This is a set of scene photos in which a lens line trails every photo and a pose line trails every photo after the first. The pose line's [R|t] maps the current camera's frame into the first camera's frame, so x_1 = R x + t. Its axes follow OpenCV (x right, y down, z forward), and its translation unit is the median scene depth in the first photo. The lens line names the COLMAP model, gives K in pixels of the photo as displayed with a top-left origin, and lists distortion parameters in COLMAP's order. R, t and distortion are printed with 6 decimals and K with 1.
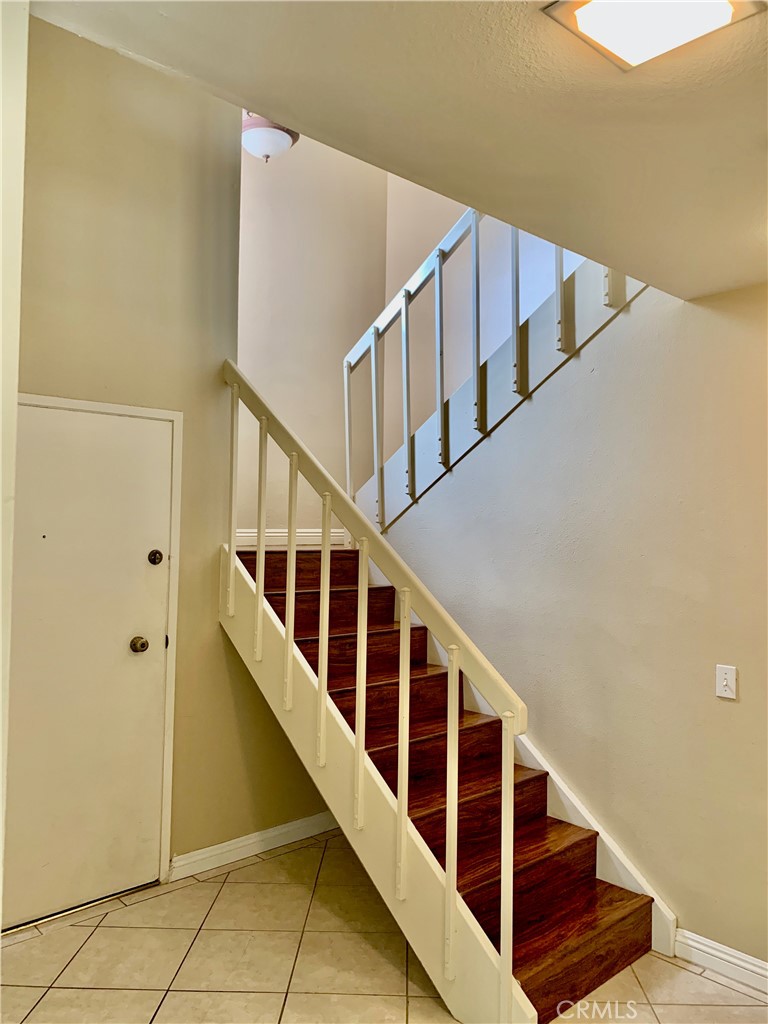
lens RADIAL K [[789.7, 0, 384.2], [0, 789.7, 505.6], [0, 0, 1]] dist [0.011077, -0.034310]
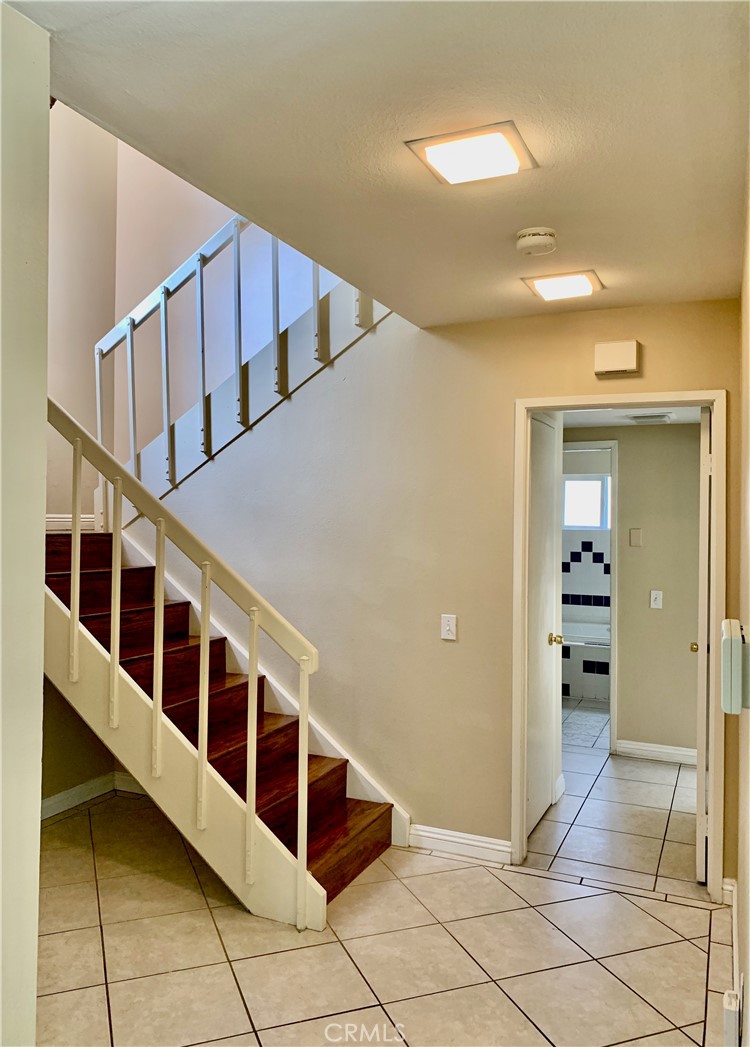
lens RADIAL K [[799.7, 0, 374.8], [0, 799.7, 521.5], [0, 0, 1]] dist [-0.004188, -0.006505]
pose [[0.926633, -0.007904, 0.375884, -0.149419], [-0.008138, 0.999123, 0.041071, -0.005958], [-0.375879, -0.041117, 0.925756, -0.141188]]
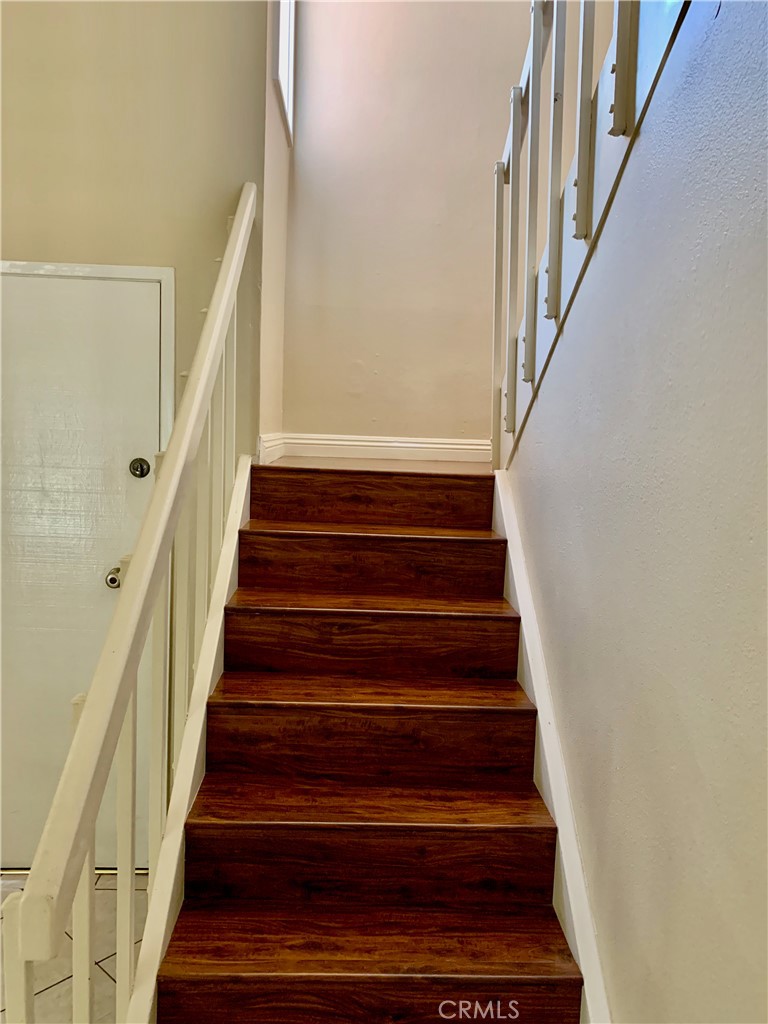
lens RADIAL K [[799.3, 0, 384.3], [0, 799.3, 511.7], [0, 0, 1]] dist [0.013182, -0.012751]
pose [[0.753081, 0.086063, -0.652275, 0.385004], [-0.007730, 0.992497, 0.122028, 0.011170], [0.657883, -0.086855, 0.748095, 0.573955]]
